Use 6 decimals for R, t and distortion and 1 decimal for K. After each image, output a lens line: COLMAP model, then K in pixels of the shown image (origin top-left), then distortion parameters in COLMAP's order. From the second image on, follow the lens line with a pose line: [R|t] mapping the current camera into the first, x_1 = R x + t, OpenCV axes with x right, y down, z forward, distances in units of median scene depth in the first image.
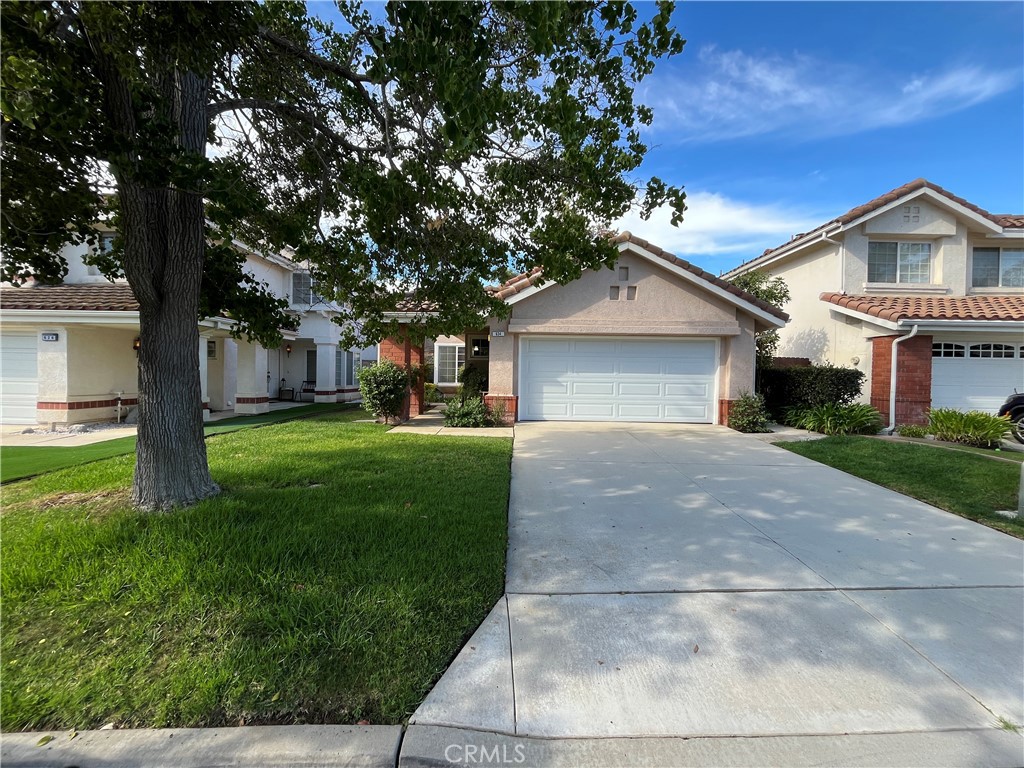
lens RADIAL K [[411.4, 0, 508.5], [0, 411.4, 381.6], [0, 0, 1]] dist [-0.003059, -0.000391]
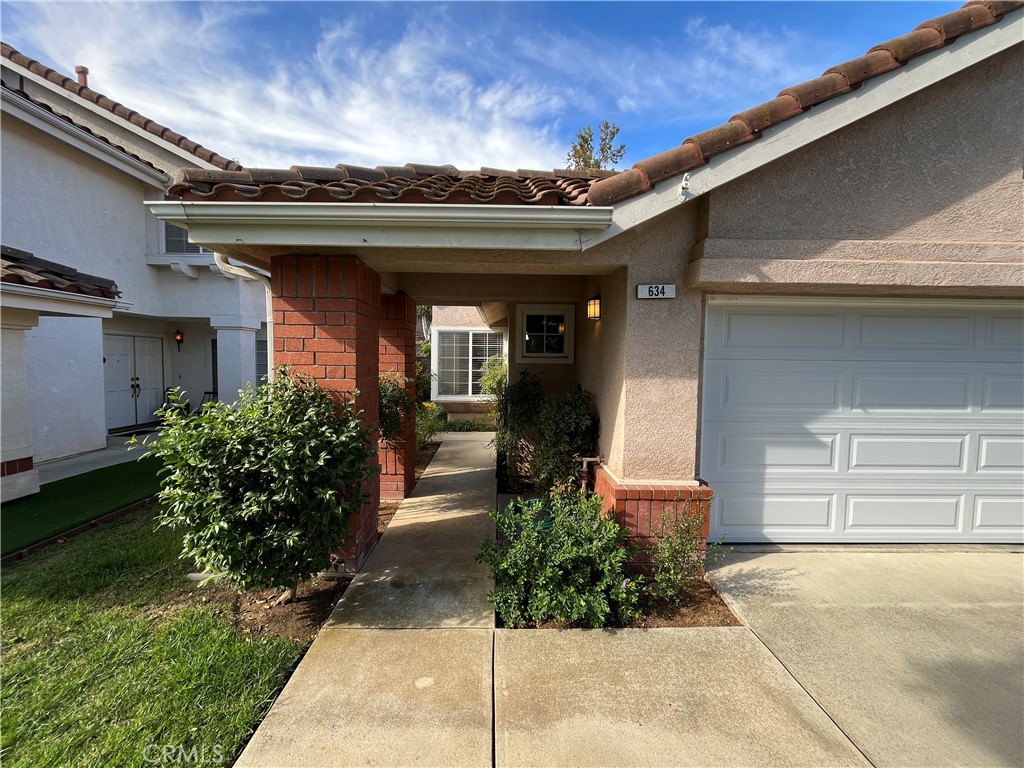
lens RADIAL K [[407.7, 0, 502.7], [0, 407.7, 389.3], [0, 0, 1]] dist [-0.002300, -0.000361]
pose [[0.999550, -0.005269, 0.029532, -0.346007], [0.003700, 0.998592, 0.052924, -0.134666], [-0.029769, -0.052791, 0.998162, 1.592026]]
